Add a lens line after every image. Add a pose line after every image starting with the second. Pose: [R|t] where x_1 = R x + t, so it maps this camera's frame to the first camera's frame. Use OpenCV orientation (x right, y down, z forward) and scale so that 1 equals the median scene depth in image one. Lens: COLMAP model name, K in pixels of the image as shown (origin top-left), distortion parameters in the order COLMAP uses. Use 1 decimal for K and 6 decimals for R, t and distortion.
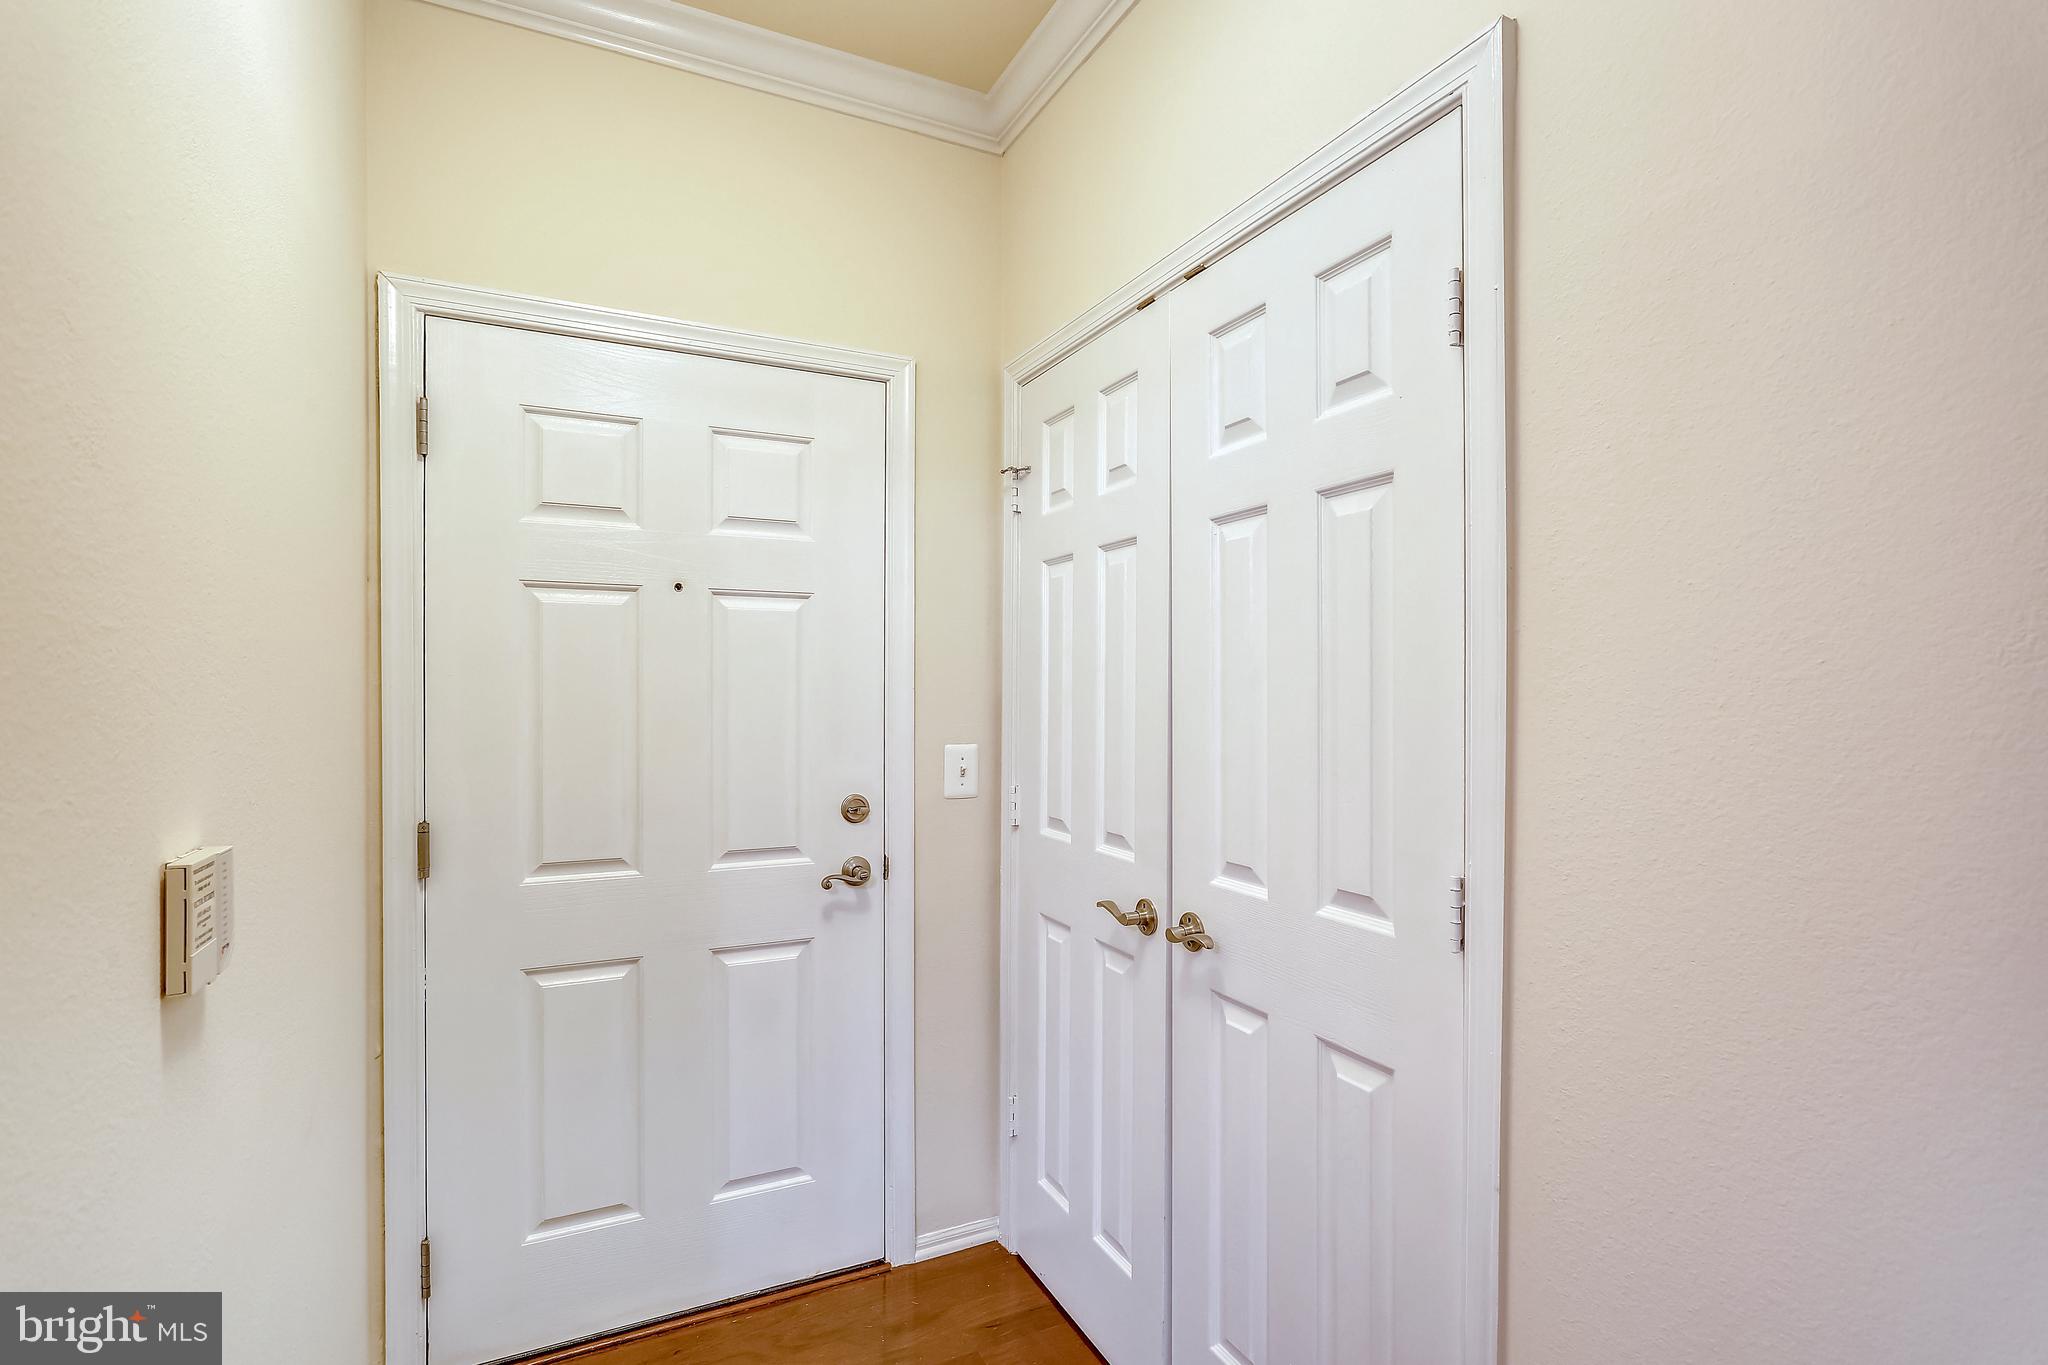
lens RADIAL K [[999.7, 0, 1022.3], [0, 999.7, 697.5], [0, 0, 1]] dist [-0.005717, -0.000071]
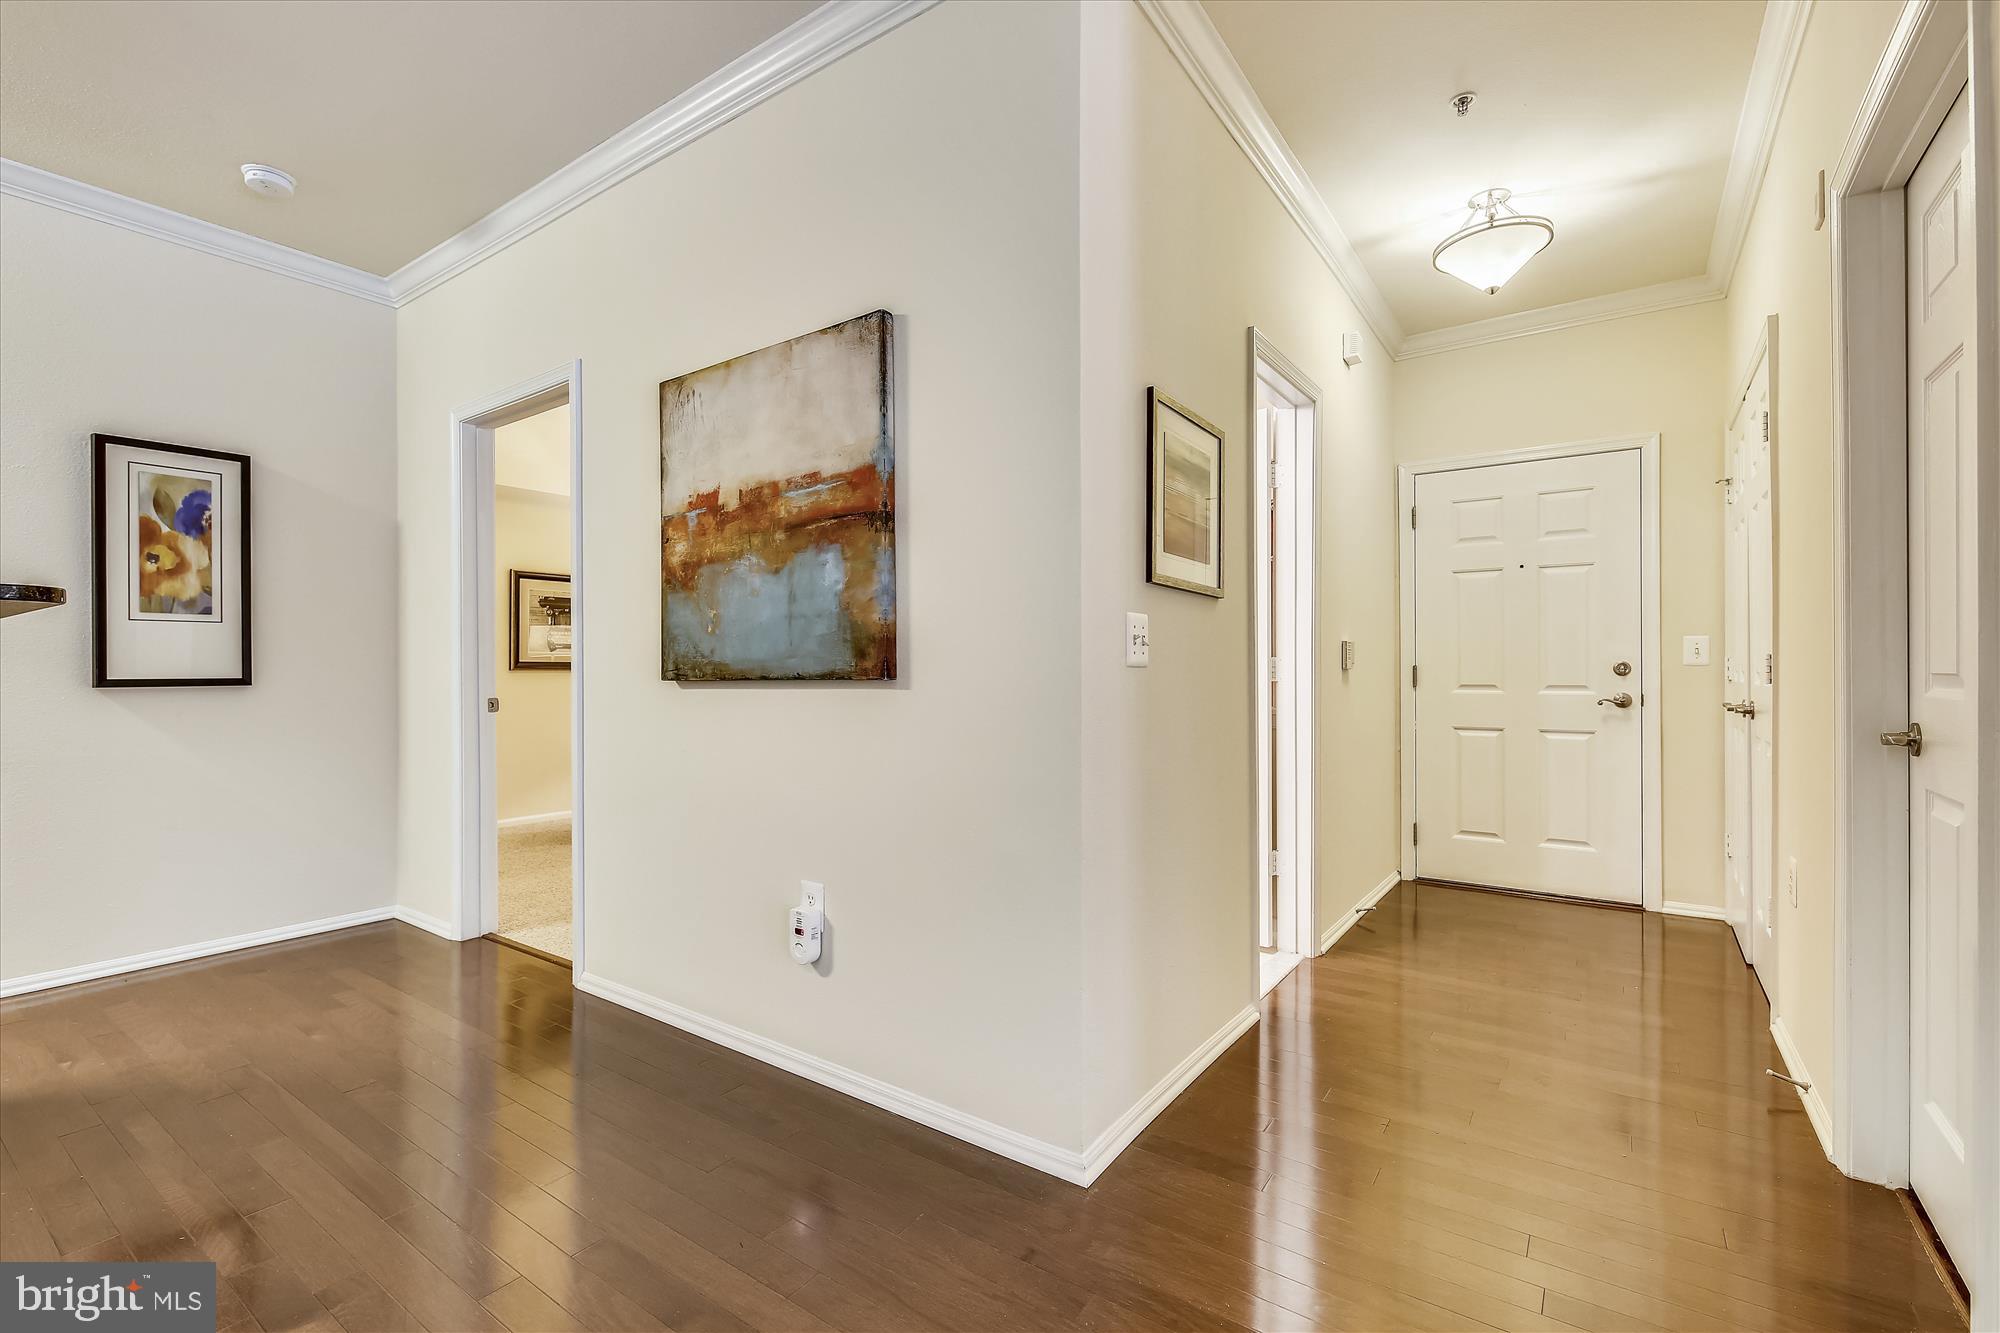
lens RADIAL K [[870.5, 0, 995.5], [0, 870.5, 670.7], [0, 0, 1]] dist [0.000632, -0.002917]
pose [[0.493118, 0.004415, -0.869951, 0.717110], [0.001180, 0.999983, 0.005744, 0.104281], [0.869961, -0.003859, 0.493105, -0.922889]]
